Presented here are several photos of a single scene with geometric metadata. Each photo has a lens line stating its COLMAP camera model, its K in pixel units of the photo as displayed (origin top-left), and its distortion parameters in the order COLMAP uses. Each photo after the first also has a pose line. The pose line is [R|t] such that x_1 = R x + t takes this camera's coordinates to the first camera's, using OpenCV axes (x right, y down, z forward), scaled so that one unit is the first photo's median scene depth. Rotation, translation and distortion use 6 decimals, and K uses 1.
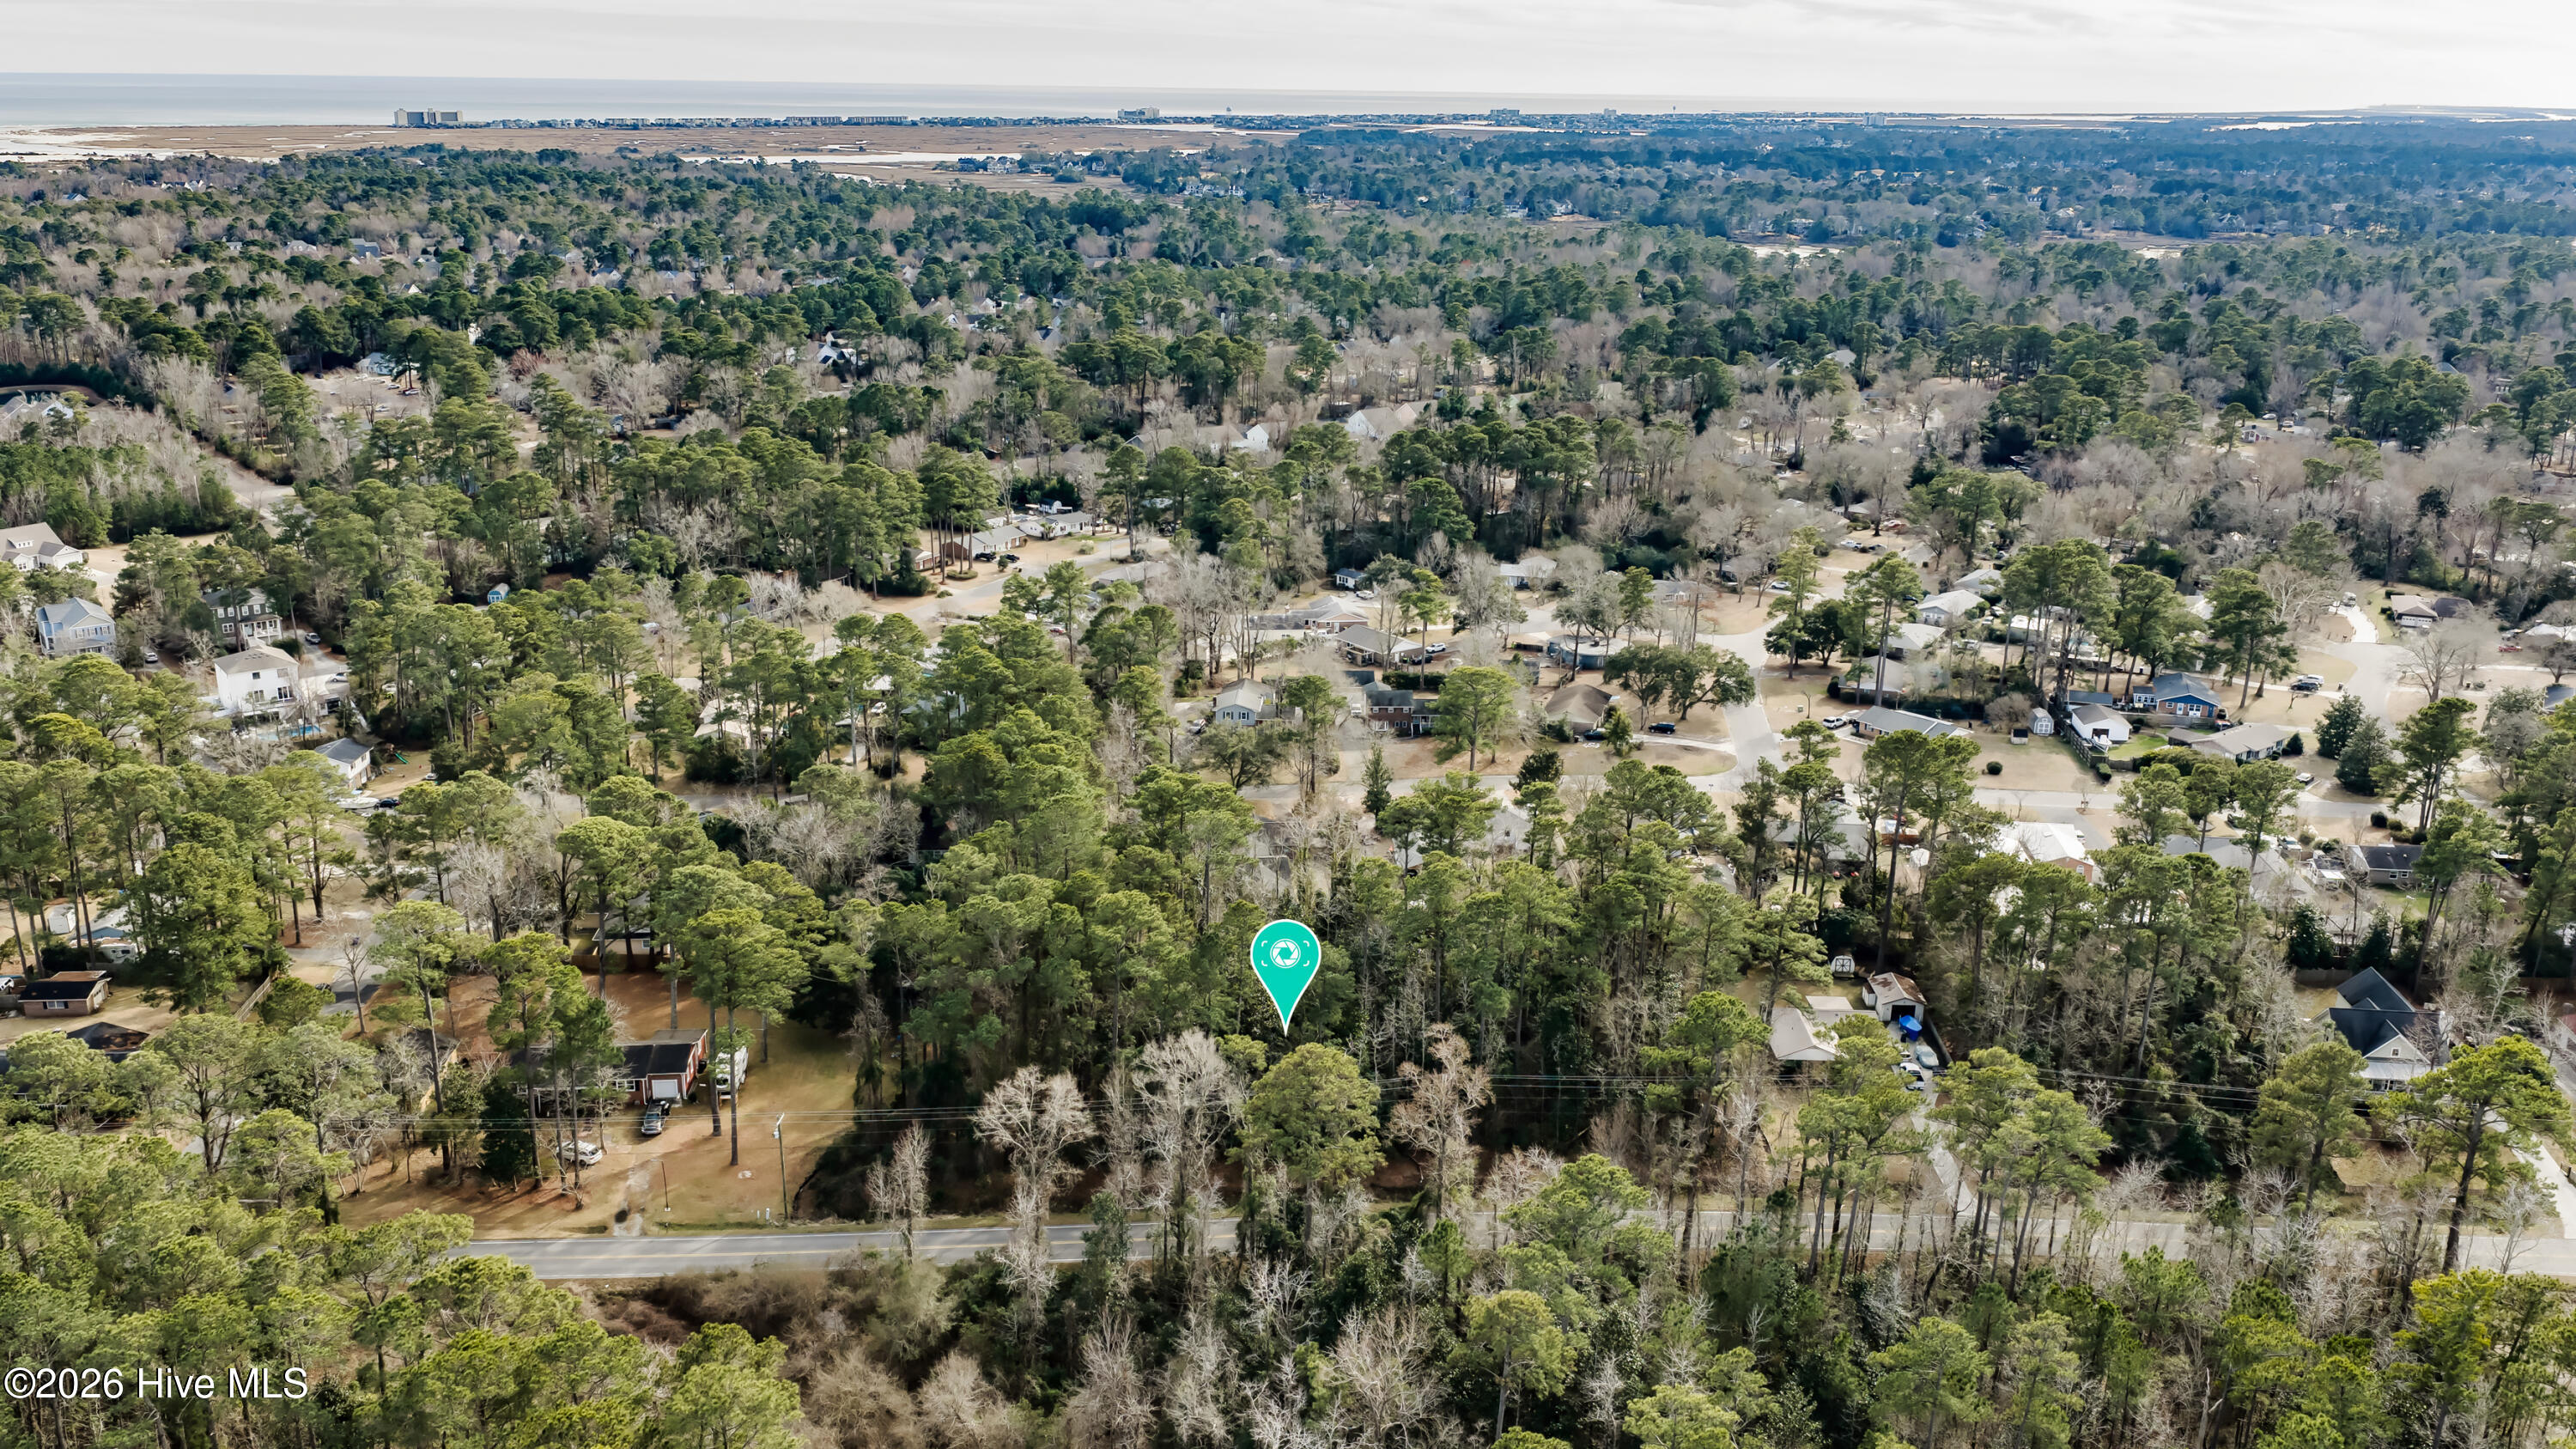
lens RADIAL K [[2143.3, 0, 1285.5], [0, 2143.3, 724.1], [0, 0, 1]] dist [0.019842, -0.033507]
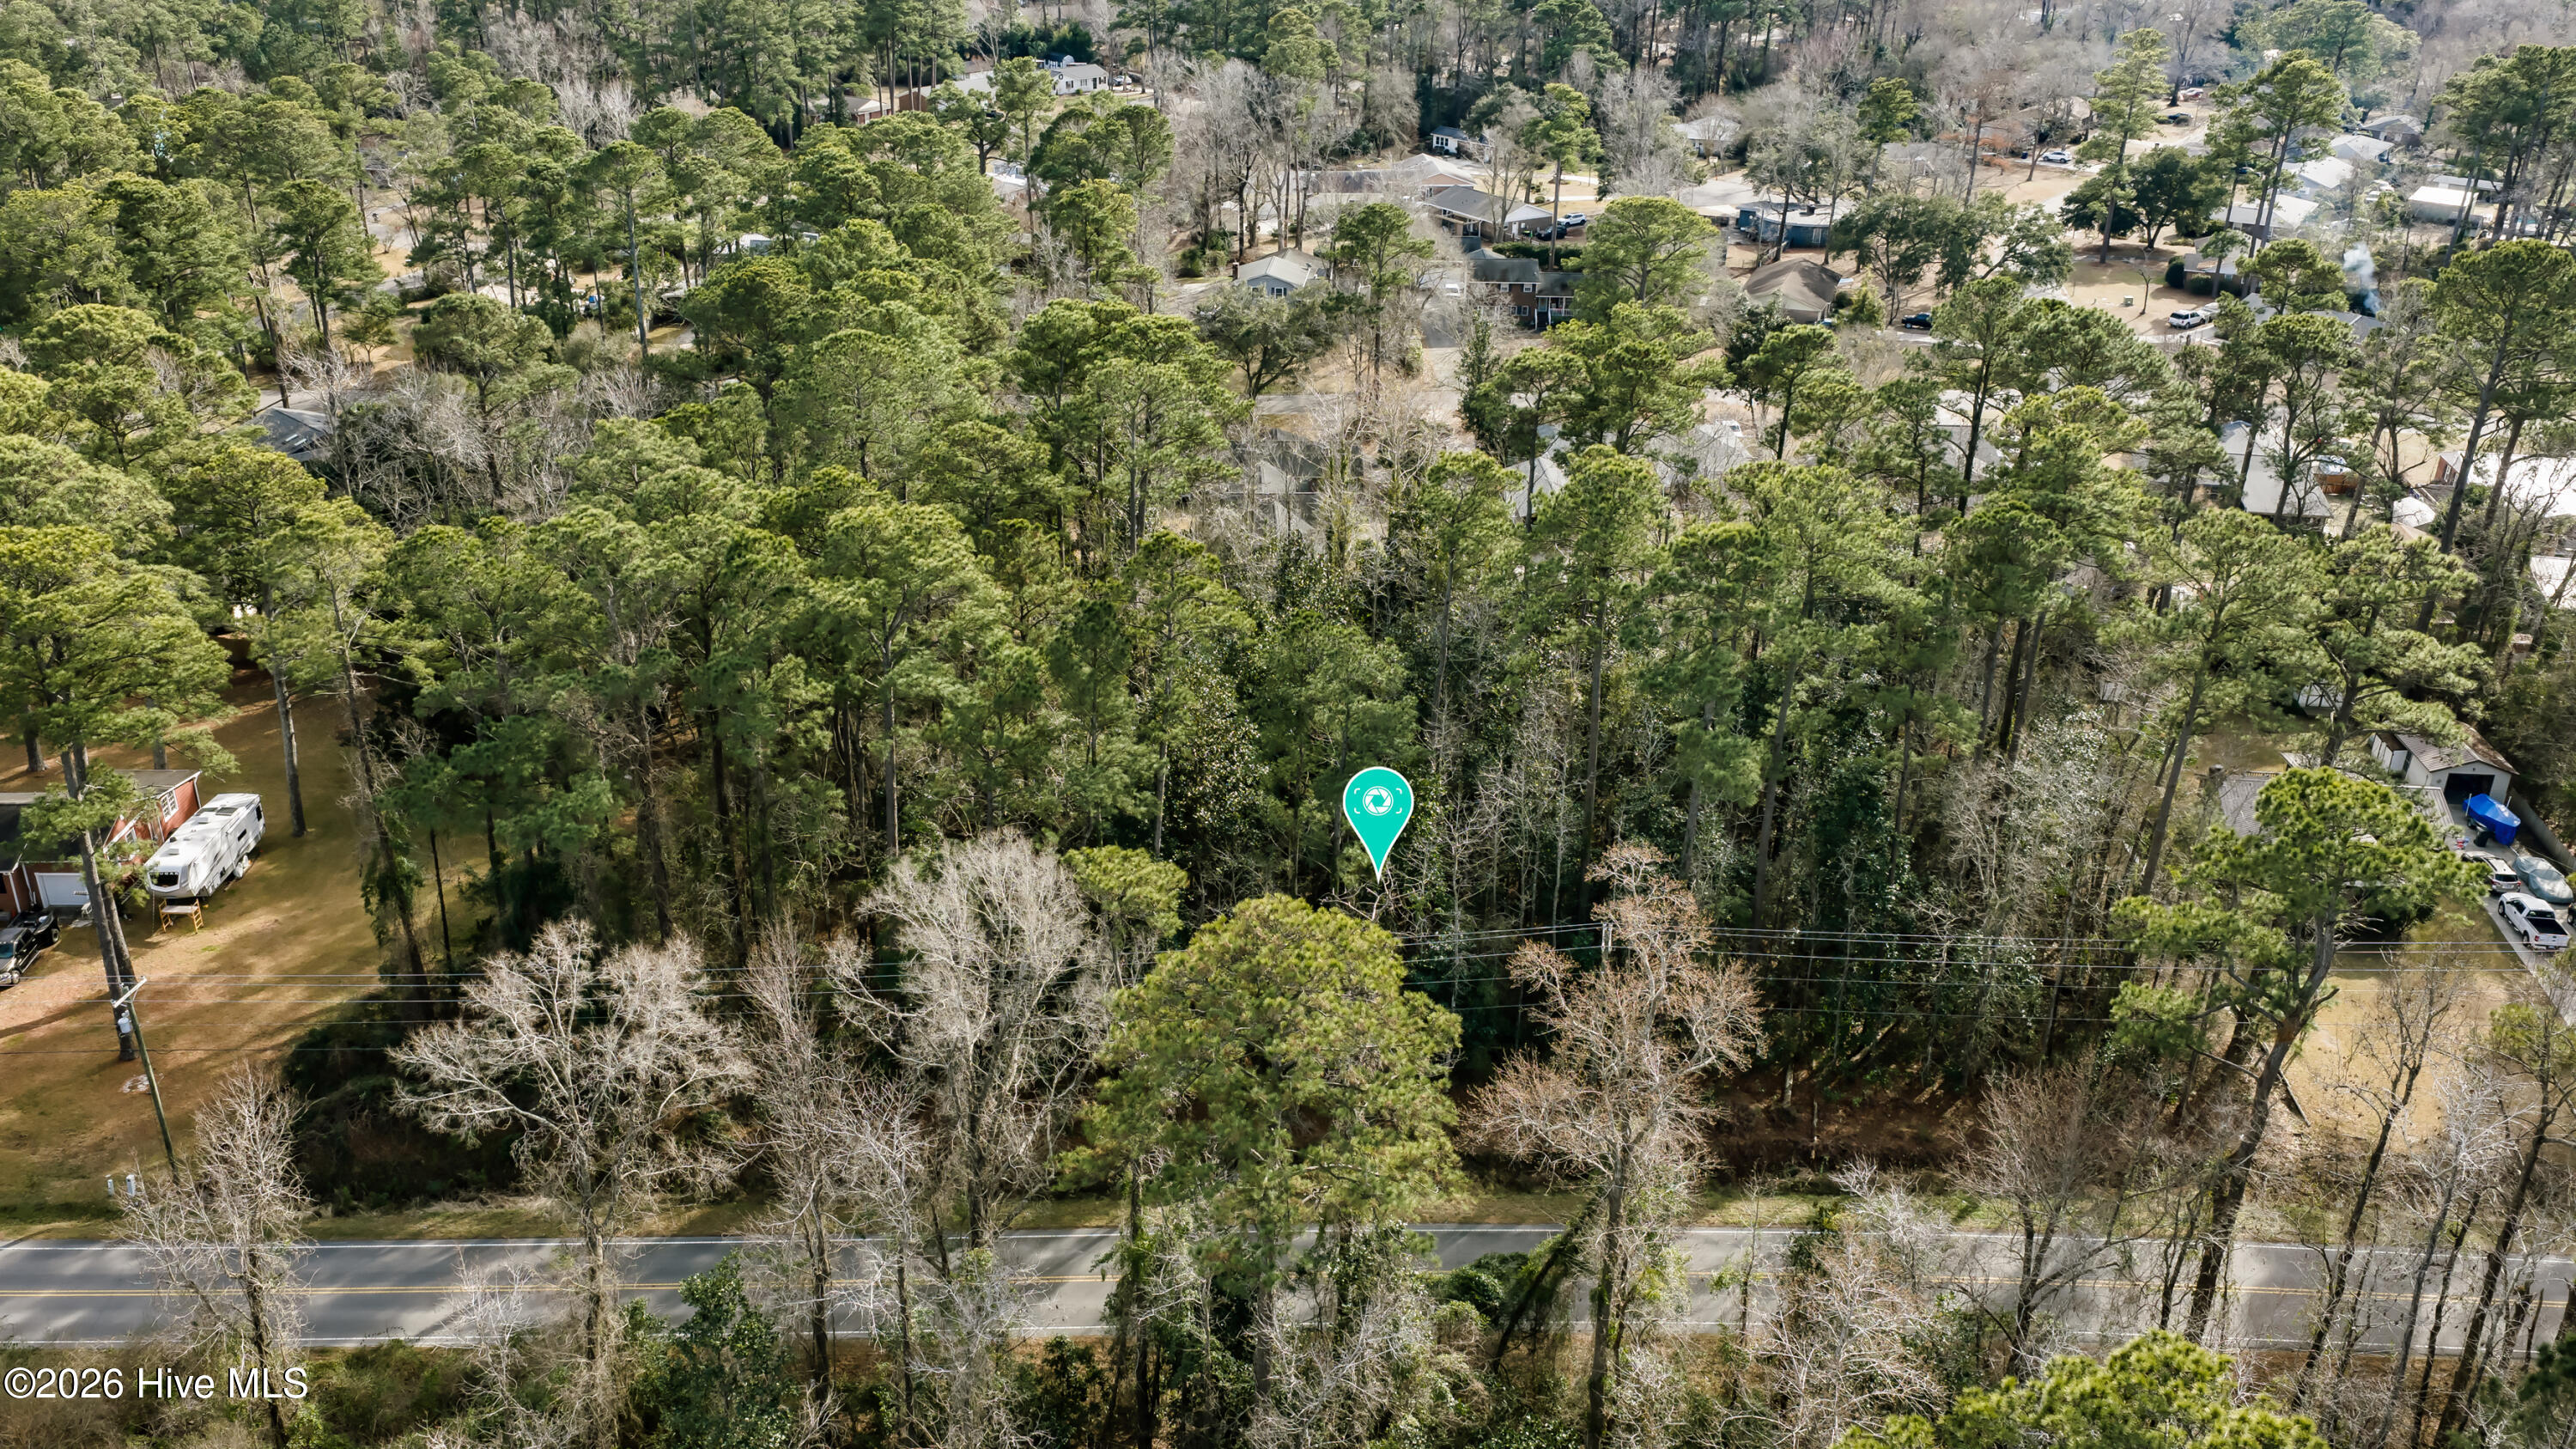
lens RADIAL K [[2143.3, 0, 1285.7], [0, 2143.3, 732.3], [0, 0, 1]] dist [0.019842, -0.033507]
pose [[0.998705, 0.021910, -0.045919, 0.017155], [-0.015206, 0.989814, 0.141553, 0.039484], [0.048552, -0.140671, 0.988865, 0.364967]]
